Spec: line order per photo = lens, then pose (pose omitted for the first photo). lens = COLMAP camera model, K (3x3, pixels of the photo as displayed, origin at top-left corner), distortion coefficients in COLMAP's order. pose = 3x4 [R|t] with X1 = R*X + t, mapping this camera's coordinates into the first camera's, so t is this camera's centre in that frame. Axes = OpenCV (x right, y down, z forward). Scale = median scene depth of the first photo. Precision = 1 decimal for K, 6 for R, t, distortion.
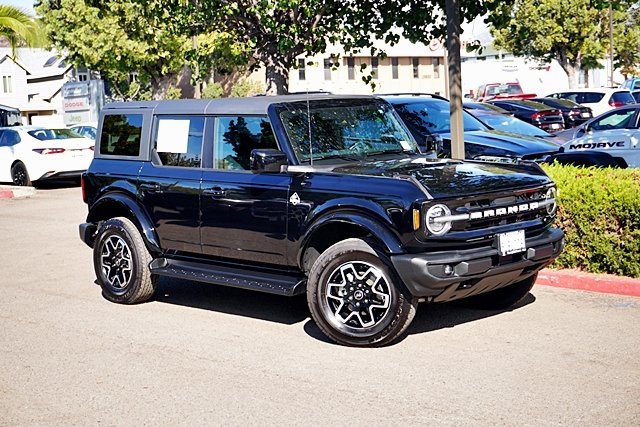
lens RADIAL K [[1016.0, 0, 320.0], [0, 1016.0, 213.5], [0, 0, 1]] dist [-0.005128, 0.008618]
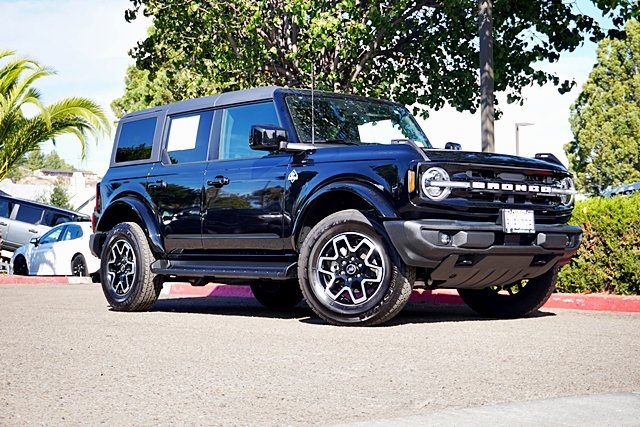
lens RADIAL K [[1016.0, 0, 320.0], [0, 1016.0, 213.5], [0, 0, 1]] dist [-0.005128, 0.008618]
pose [[0.996706, 0.036314, -0.072517, 0.075108], [-0.045453, 0.990647, -0.128655, 0.150295], [0.067167, 0.131527, 0.989034, 0.067320]]
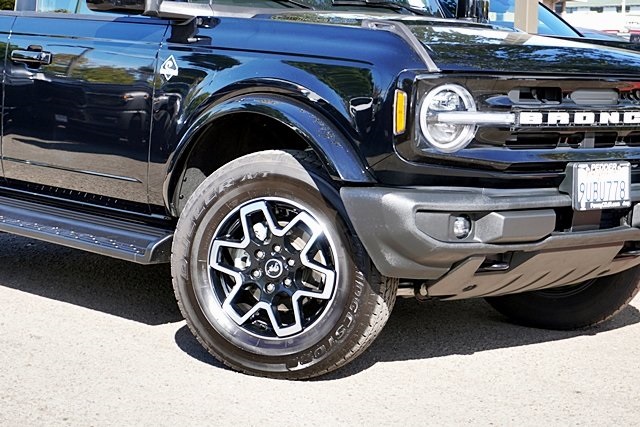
lens RADIAL K [[1468.9, 0, 320.0], [0, 1468.9, 213.5], [0, 0, 1]] dist [0.024756, 0.066429]
pose [[0.996857, 0.078258, -0.012328, 0.066060], [-0.078125, 0.996883, 0.010955, 0.044859], [0.013147, -0.009958, 0.999864, 0.305387]]
